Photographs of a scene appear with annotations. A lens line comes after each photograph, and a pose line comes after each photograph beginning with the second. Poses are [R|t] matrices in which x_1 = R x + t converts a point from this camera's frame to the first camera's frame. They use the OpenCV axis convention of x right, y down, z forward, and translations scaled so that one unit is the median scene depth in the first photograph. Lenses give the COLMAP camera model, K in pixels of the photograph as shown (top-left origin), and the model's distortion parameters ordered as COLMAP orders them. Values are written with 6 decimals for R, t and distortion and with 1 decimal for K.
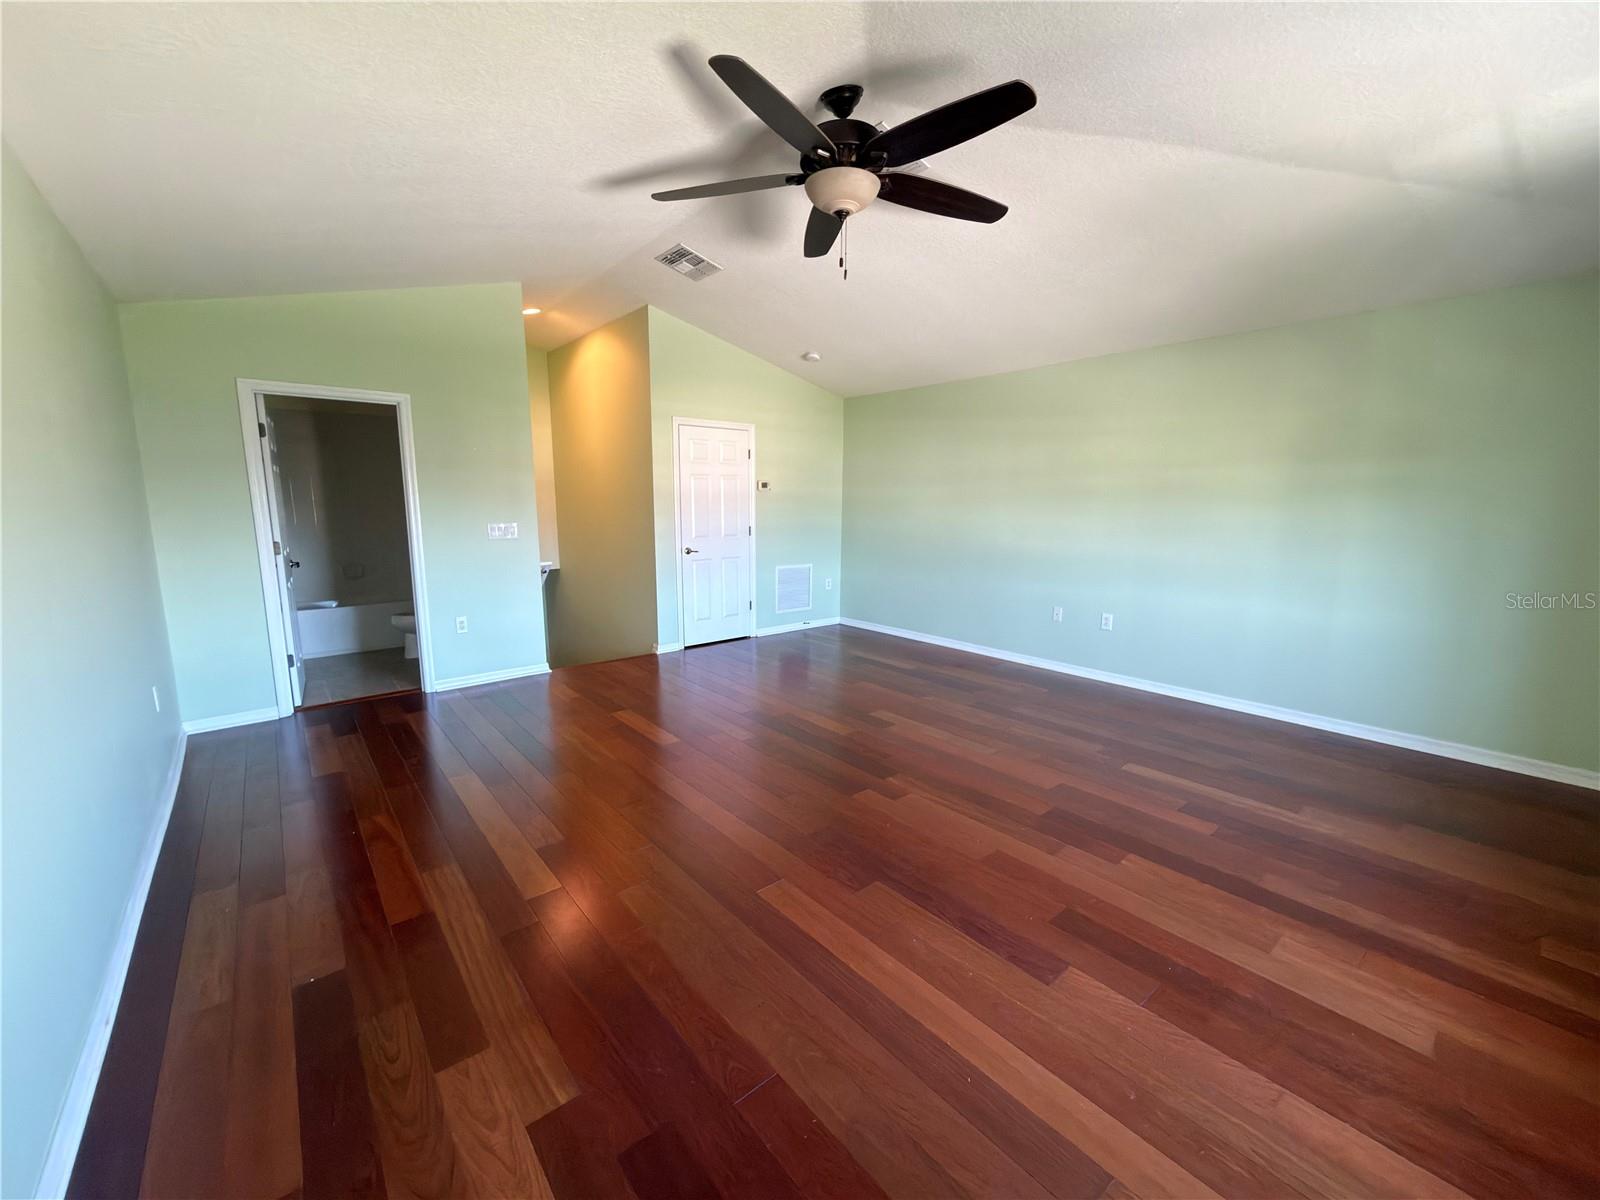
lens RADIAL K [[641.1, 0, 799.5], [0, 641.1, 603.2], [0, 0, 1]] dist [0.001989, 0.000318]
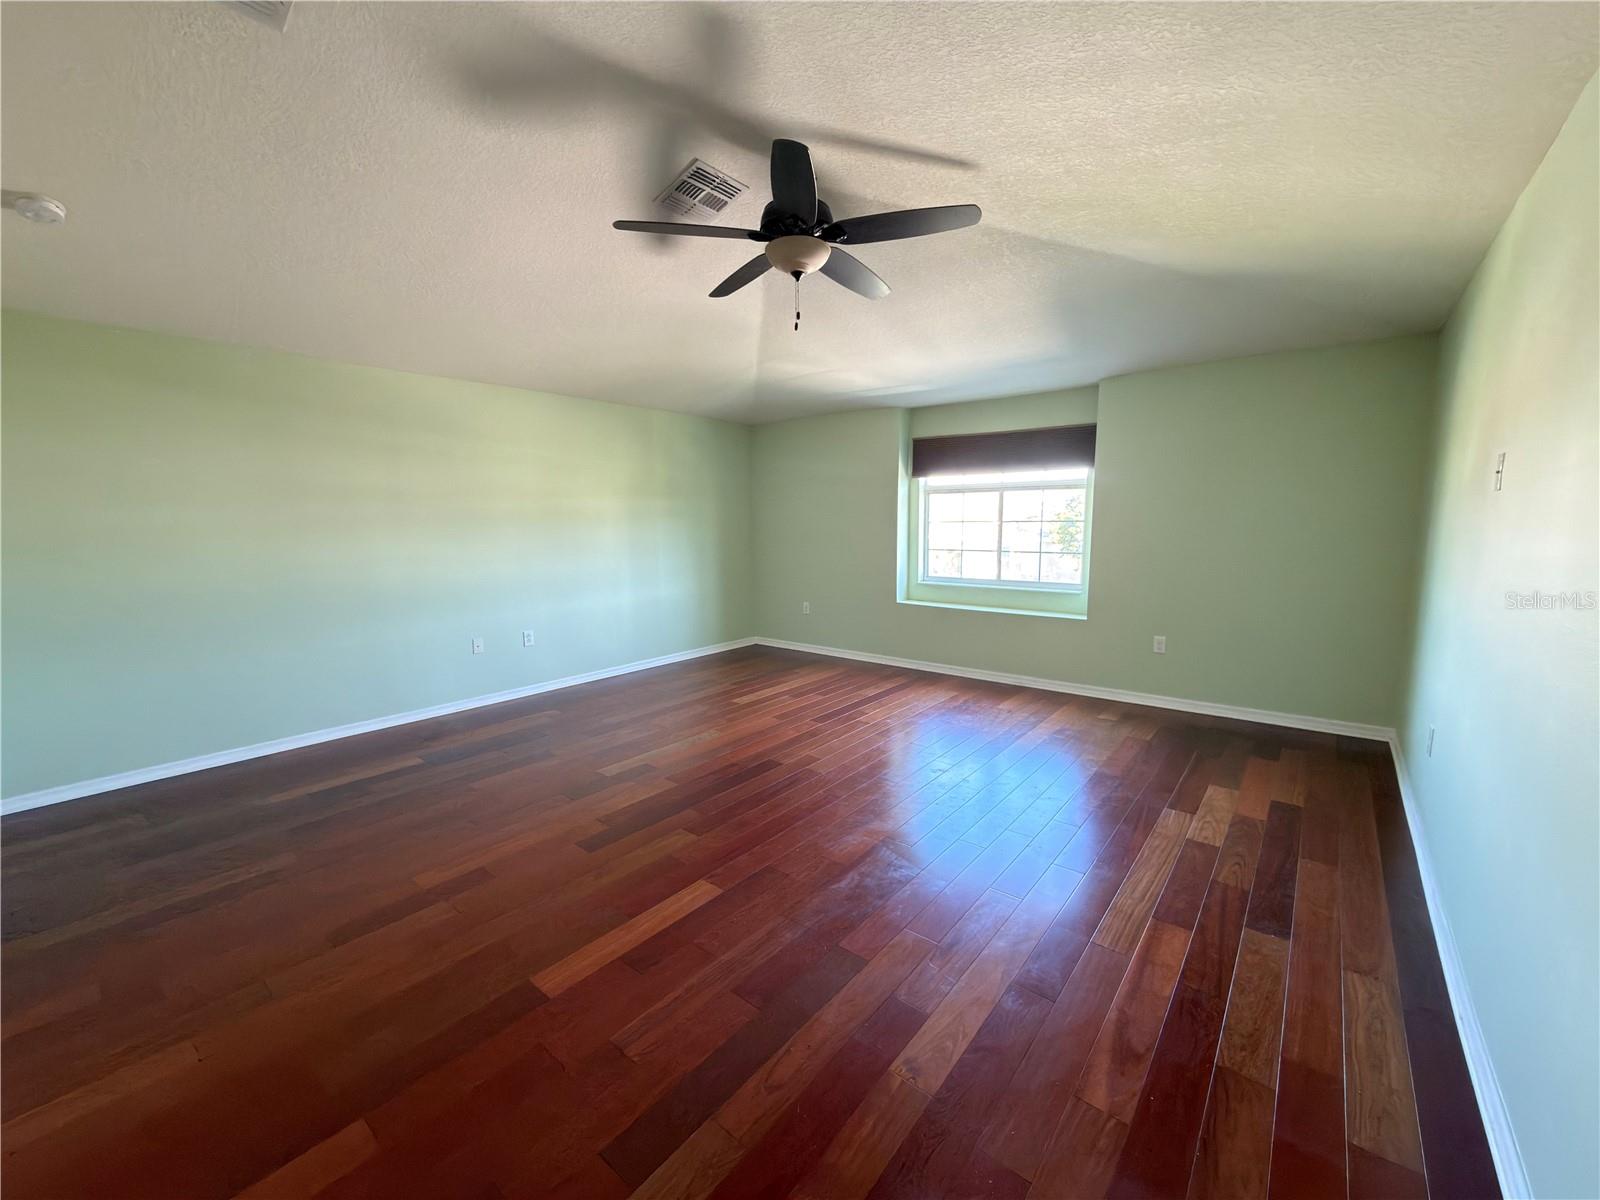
lens RADIAL K [[641.1, 0, 799.5], [0, 641.1, 603.2], [0, 0, 1]] dist [0.001989, 0.000318]
pose [[-0.191719, -0.129331, 0.972891, -0.494566], [0.164491, 0.973024, 0.161763, -0.097933], [-0.967567, 0.191045, -0.165273, 0.572000]]
